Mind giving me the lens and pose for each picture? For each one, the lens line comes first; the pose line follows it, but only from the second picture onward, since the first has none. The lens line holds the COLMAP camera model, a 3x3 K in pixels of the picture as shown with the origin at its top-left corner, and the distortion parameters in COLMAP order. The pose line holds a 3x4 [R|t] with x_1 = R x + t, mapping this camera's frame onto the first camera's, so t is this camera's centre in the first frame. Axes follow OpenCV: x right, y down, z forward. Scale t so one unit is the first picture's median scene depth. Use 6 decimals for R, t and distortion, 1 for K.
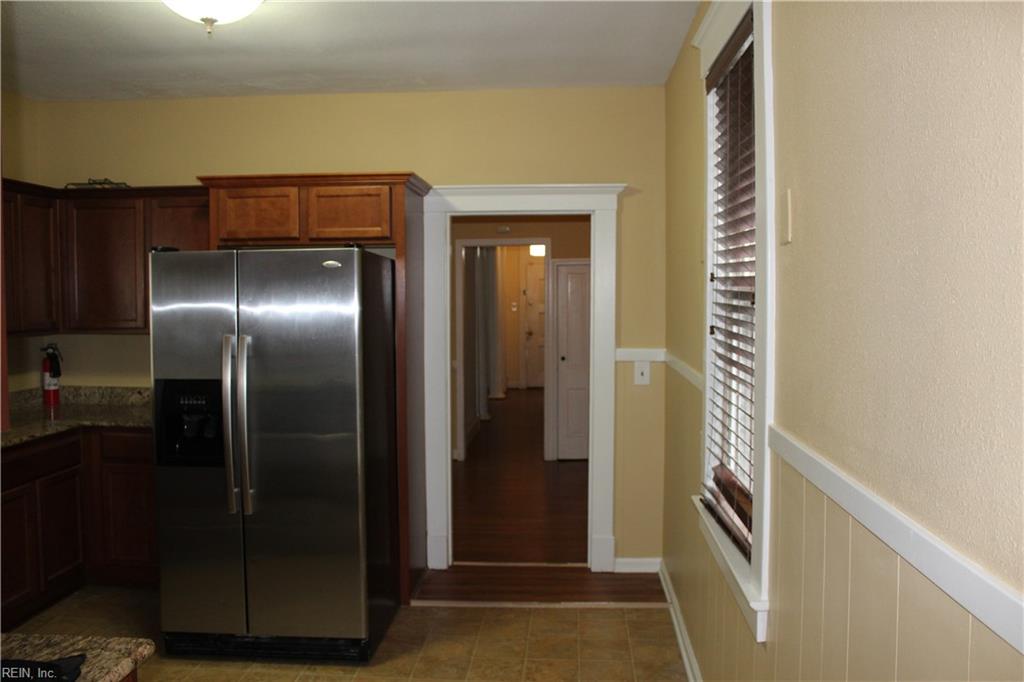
lens RADIAL K [[845.3, 0, 514.5], [0, 845.3, 336.7], [0, 0, 1]] dist [-0.124641, 0.085500]
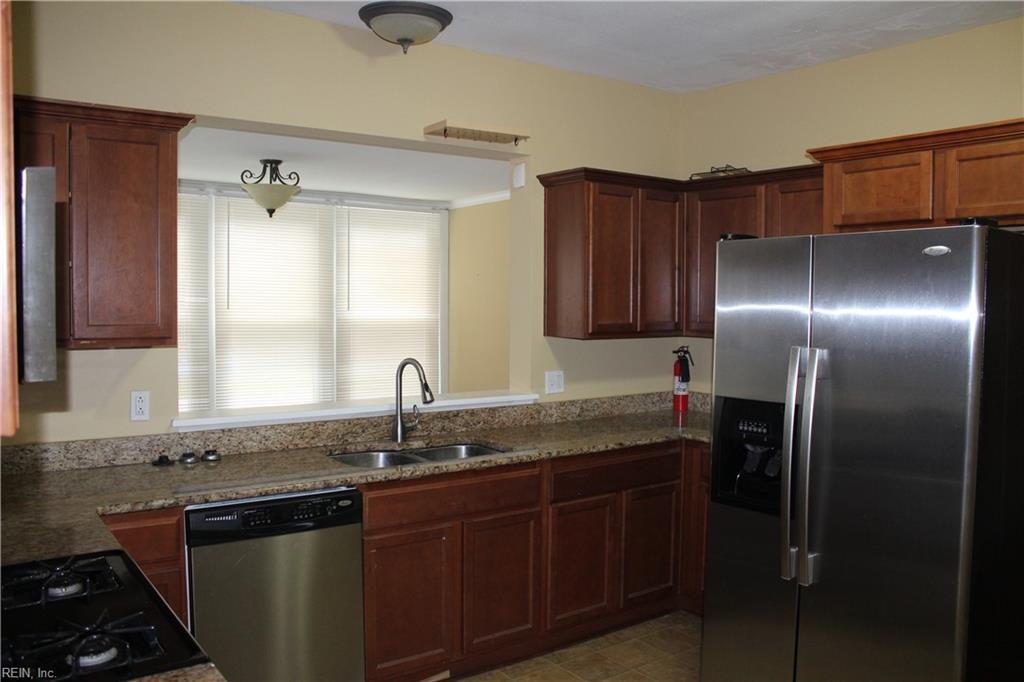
lens RADIAL K [[845.3, 0, 543.8], [0, 845.3, 344.5], [0, 0, 1]] dist [-0.124641, 0.085500]
pose [[0.672737, 0.044744, -0.738527, 0.053613], [-0.044215, 0.998817, 0.020237, -0.007340], [0.738559, 0.019040, 0.673920, 0.261310]]
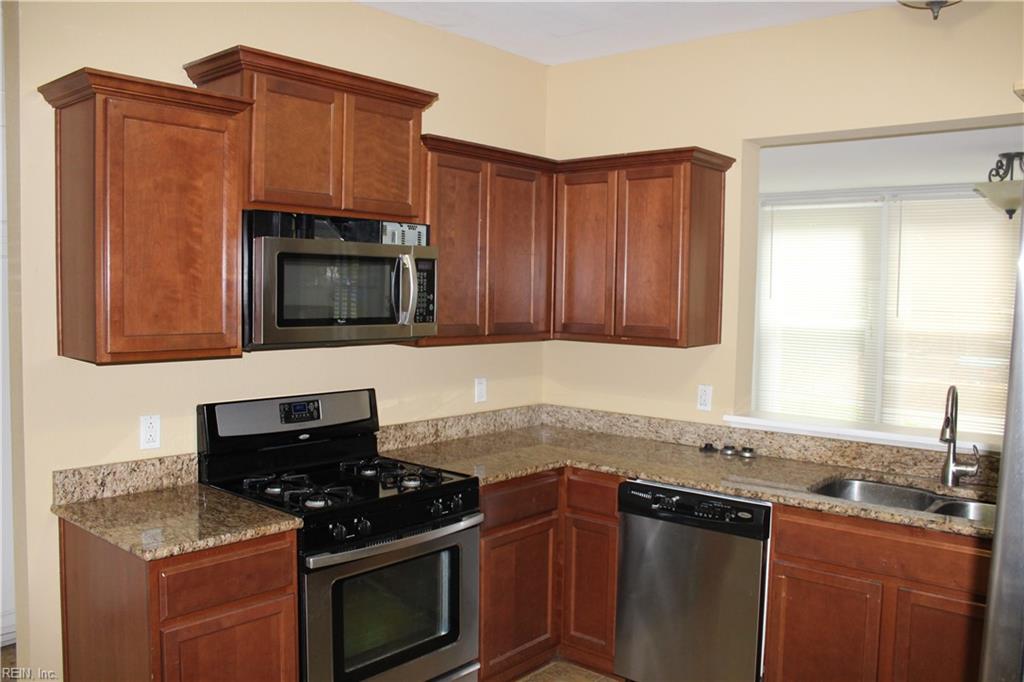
lens RADIAL K [[845.3, 0, 514.1], [0, 845.3, 345.9], [0, 0, 1]] dist [-0.124641, 0.085500]
pose [[-0.564484, 0.037316, -0.824600, 0.146439], [-0.061186, 0.994338, 0.086883, -0.076770], [0.823174, 0.099498, -0.559004, 1.484945]]
